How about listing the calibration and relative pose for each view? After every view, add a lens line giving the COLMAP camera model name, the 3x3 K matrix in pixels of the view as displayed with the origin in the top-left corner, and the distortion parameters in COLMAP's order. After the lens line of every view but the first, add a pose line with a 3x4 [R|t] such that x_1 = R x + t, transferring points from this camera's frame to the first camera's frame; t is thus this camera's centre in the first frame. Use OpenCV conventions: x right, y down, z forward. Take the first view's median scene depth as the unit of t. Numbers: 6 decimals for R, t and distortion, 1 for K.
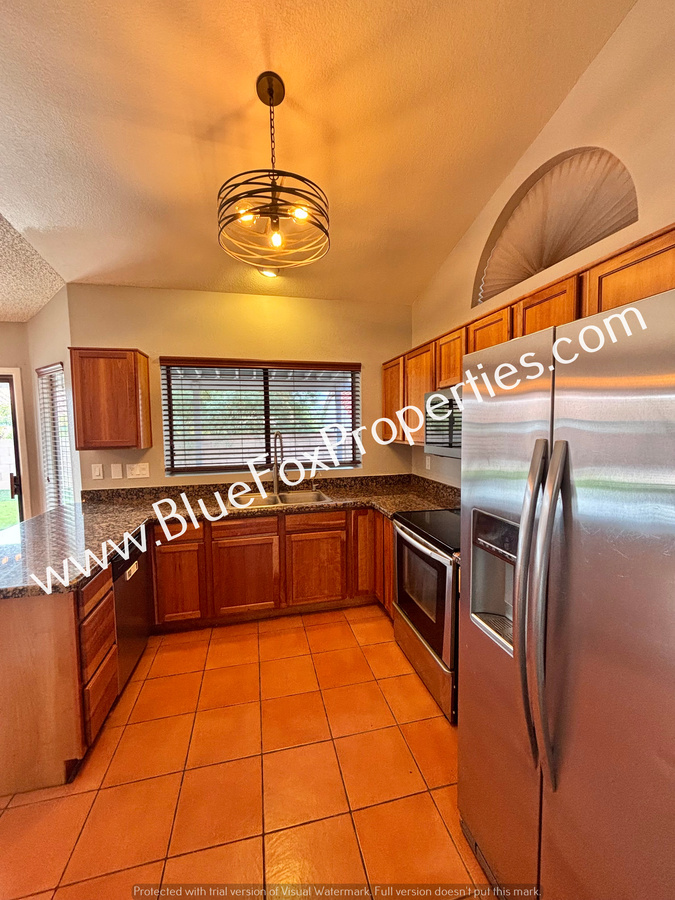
lens RADIAL K [[364.4, 0, 338.4], [0, 364.4, 447.9], [0, 0, 1]] dist [0.001071, -0.001087]
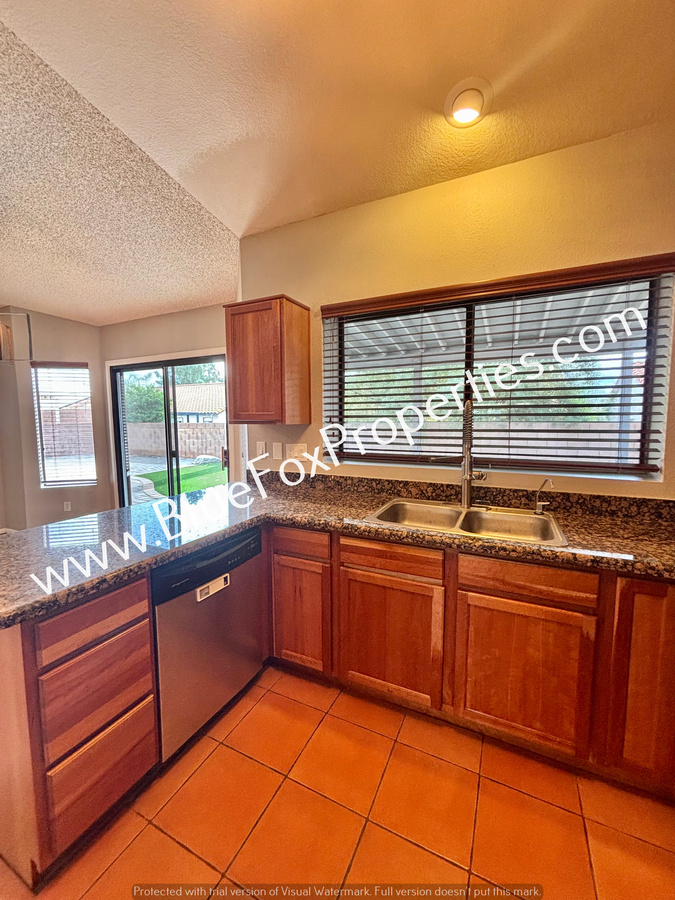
lens RADIAL K [[364.4, 0, 332.8], [0, 364.4, 450.2], [0, 0, 1]] dist [0.001071, -0.001087]
pose [[0.770532, 0.067644, -0.633801, 0.040266], [-0.047525, 0.997682, 0.048703, 0.014834], [0.635627, -0.007406, 0.771961, 0.450684]]
